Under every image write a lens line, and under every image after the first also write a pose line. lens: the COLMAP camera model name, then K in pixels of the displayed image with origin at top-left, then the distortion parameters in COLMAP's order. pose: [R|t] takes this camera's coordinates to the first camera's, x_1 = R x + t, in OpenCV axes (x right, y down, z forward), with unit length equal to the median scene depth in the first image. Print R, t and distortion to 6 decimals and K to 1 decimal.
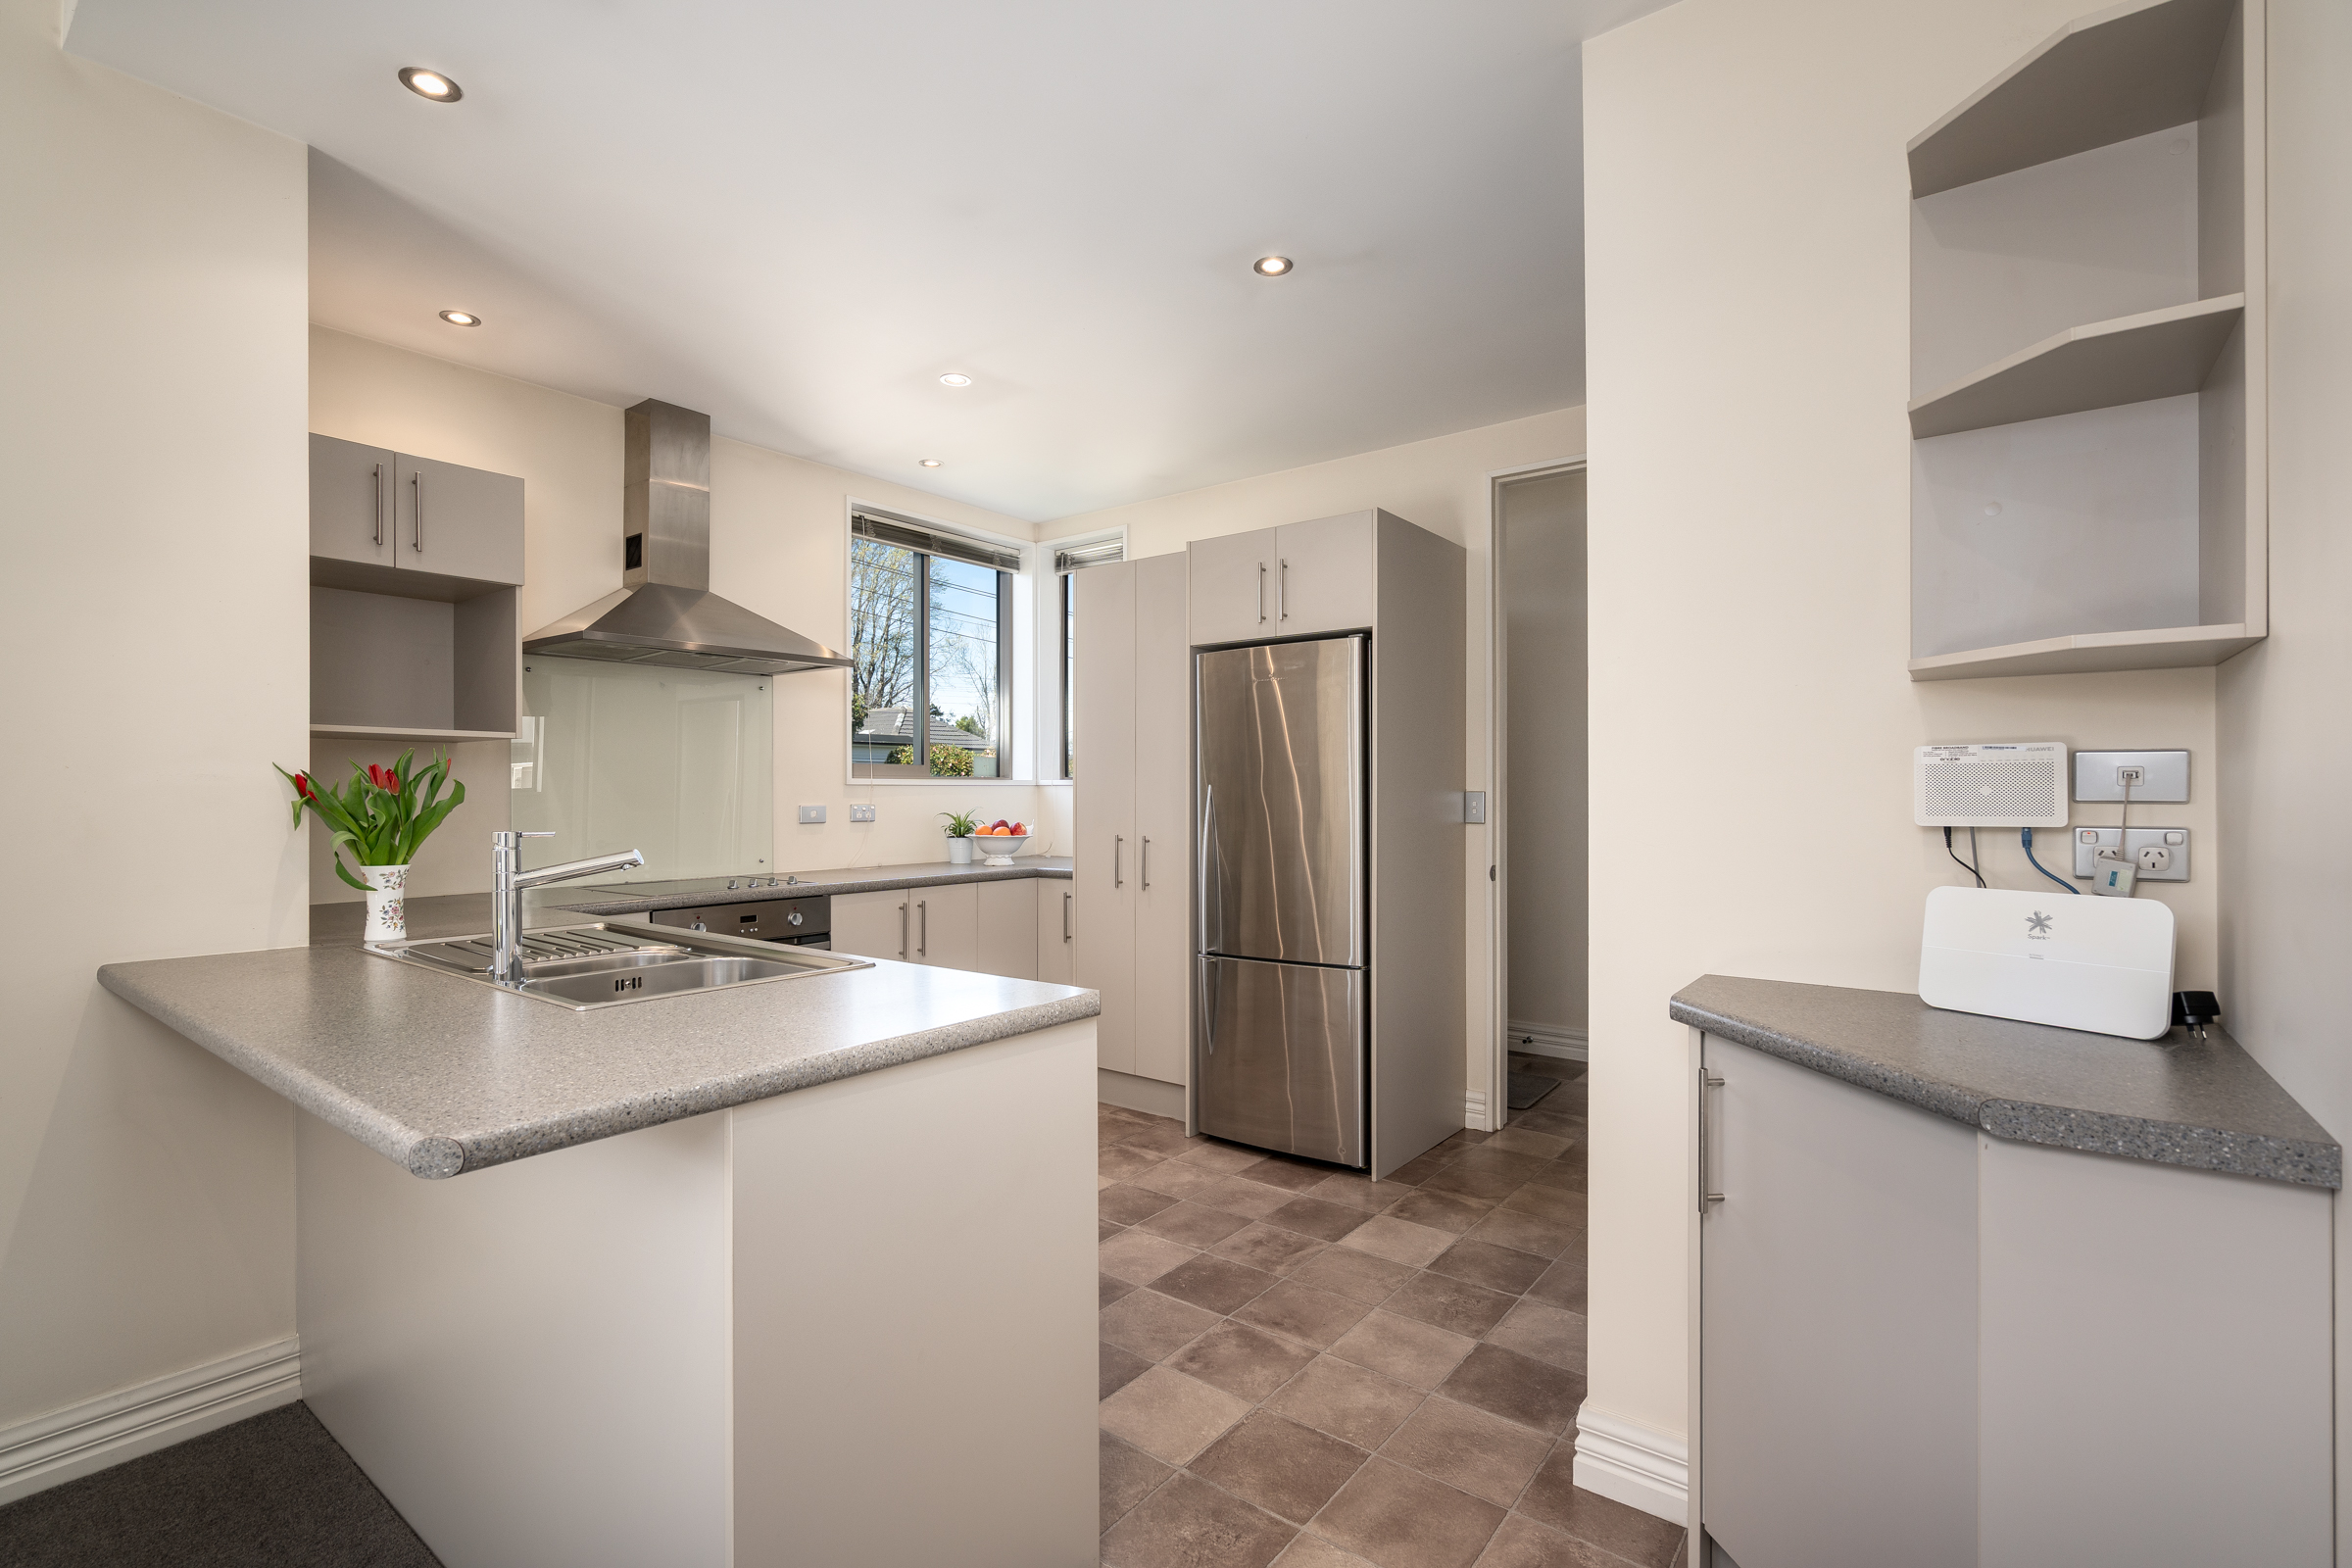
lens RADIAL K [[1072.8, 0, 1157.3], [0, 1072.8, 796.1], [0, 0, 1]] dist [0.000821, 0.005239]
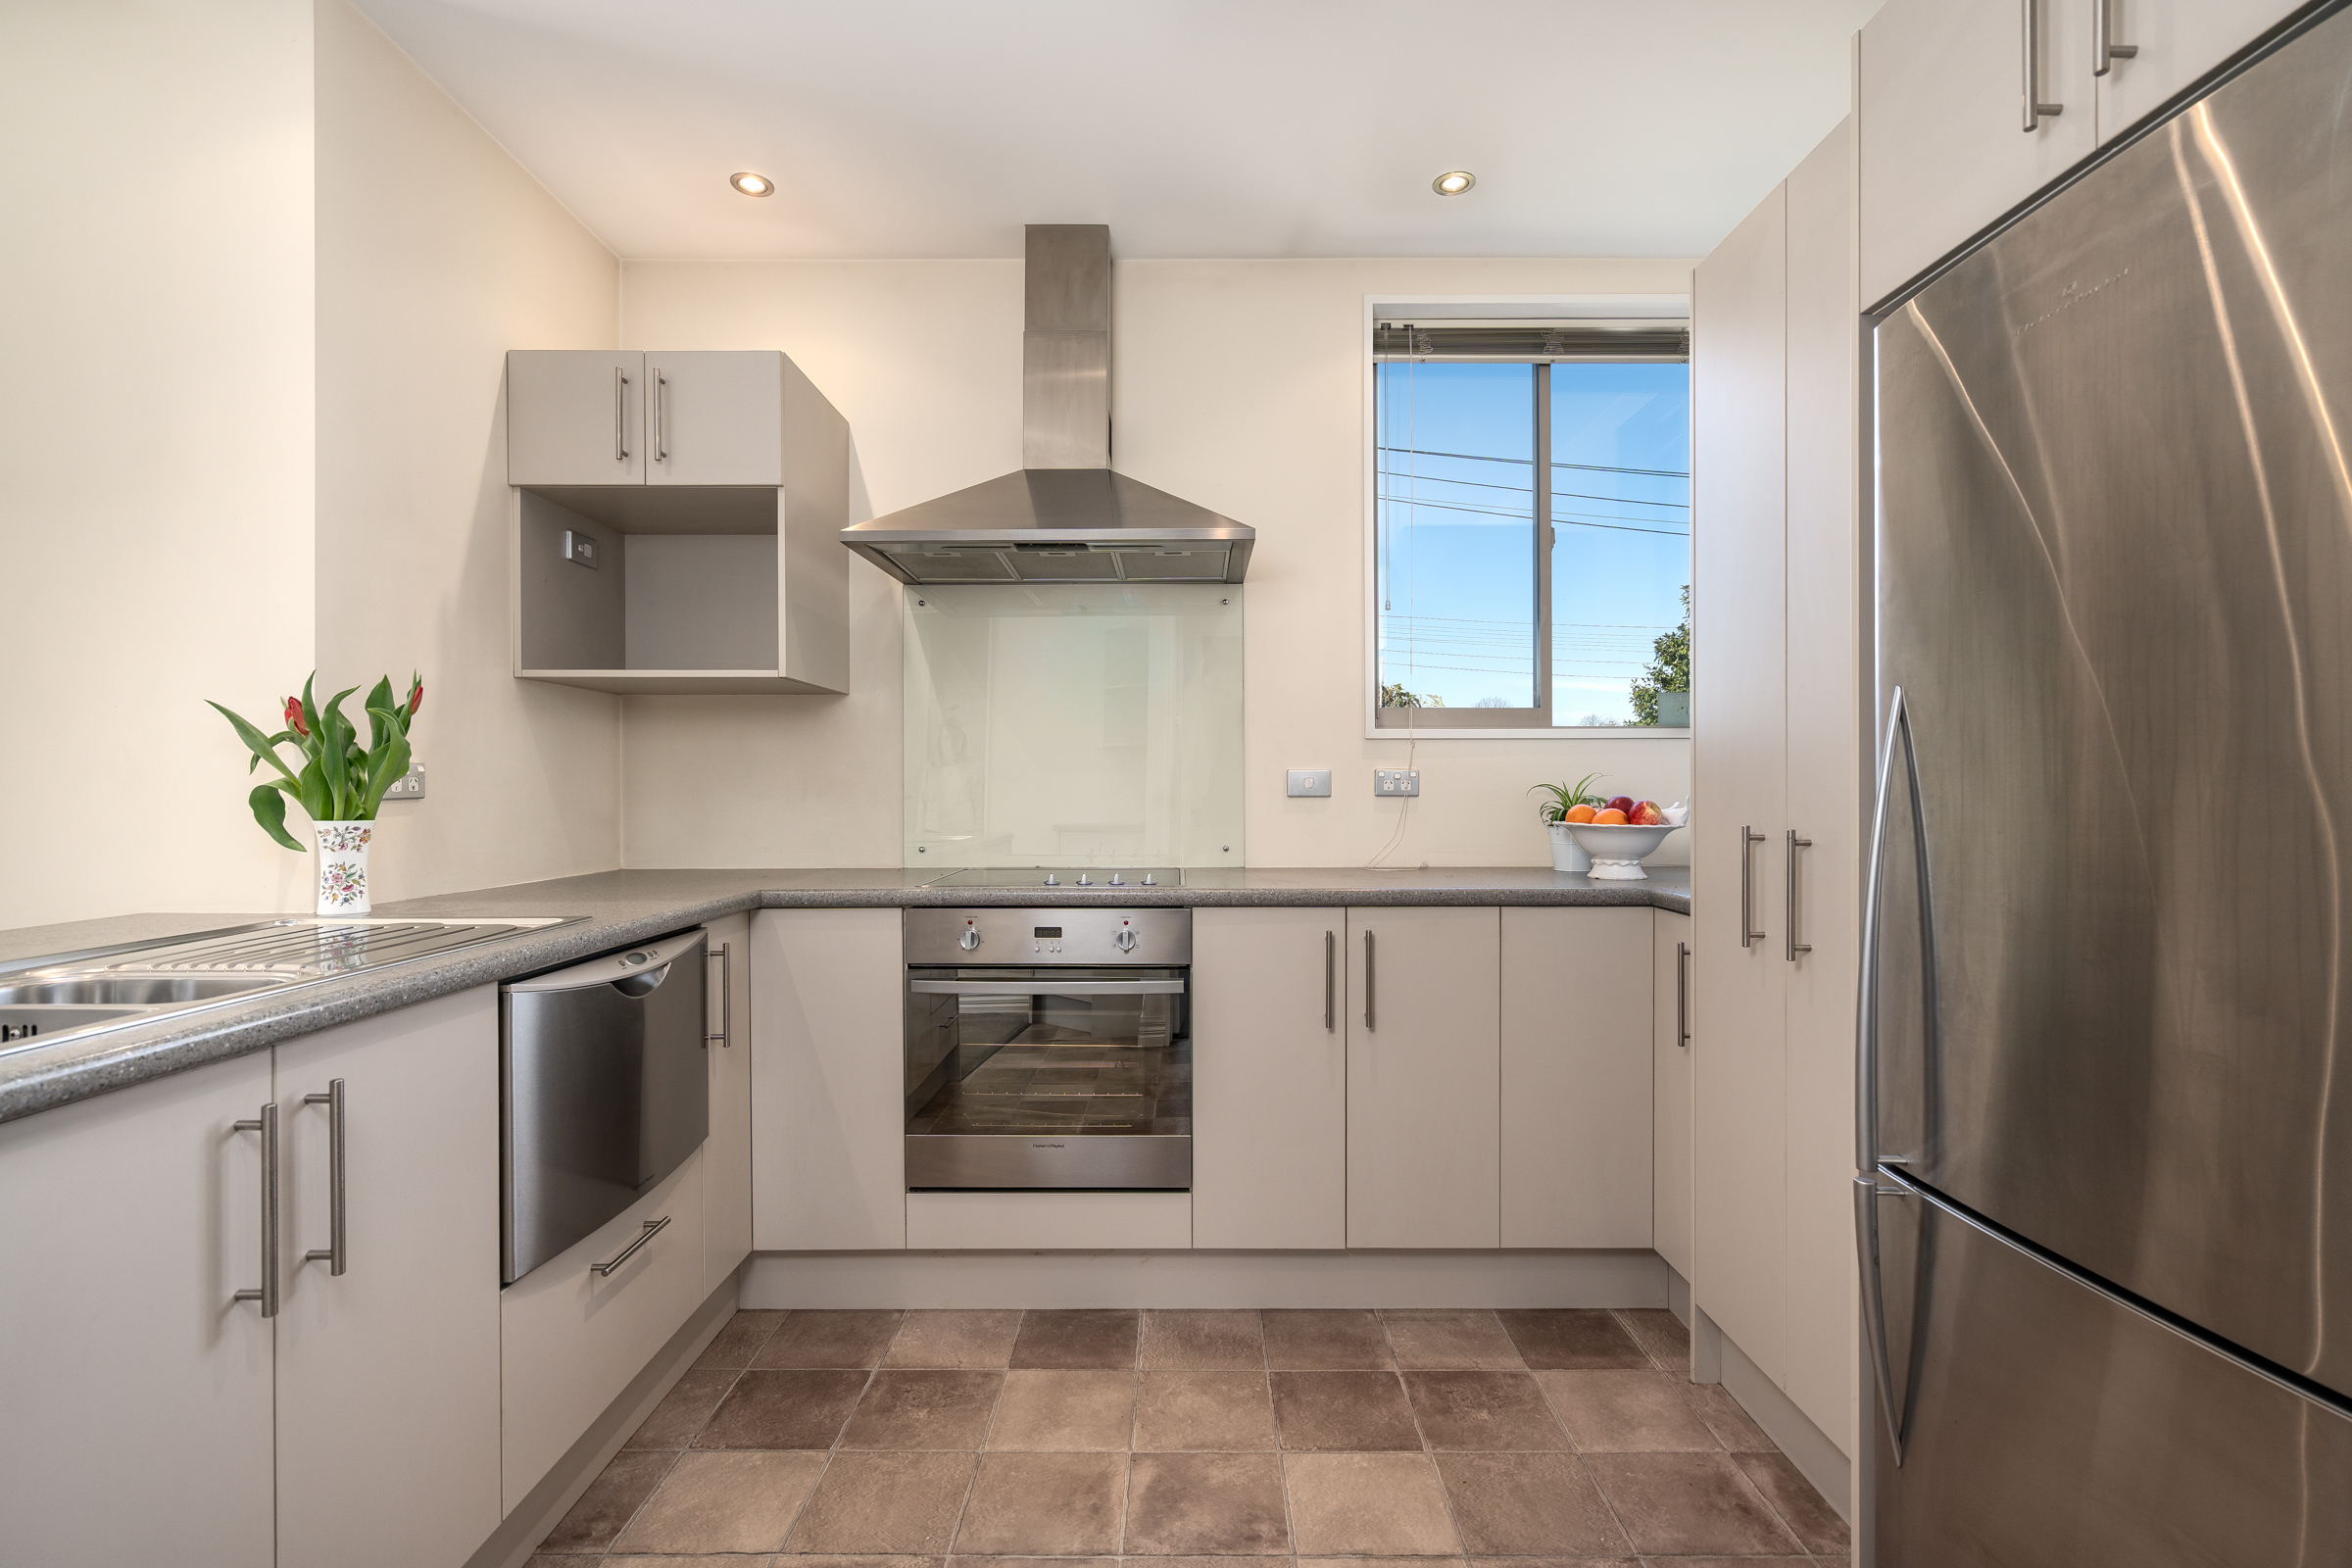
lens RADIAL K [[1072.8, 0, 1175.8], [0, 1072.8, 786.3], [0, 0, 1]] dist [0.000821, 0.005239]
pose [[0.619995, 0.000876, -0.784605, 0.159400], [-0.003127, 0.999994, -0.001354, 0.020565], [0.784600, 0.003293, 0.619994, 0.538251]]
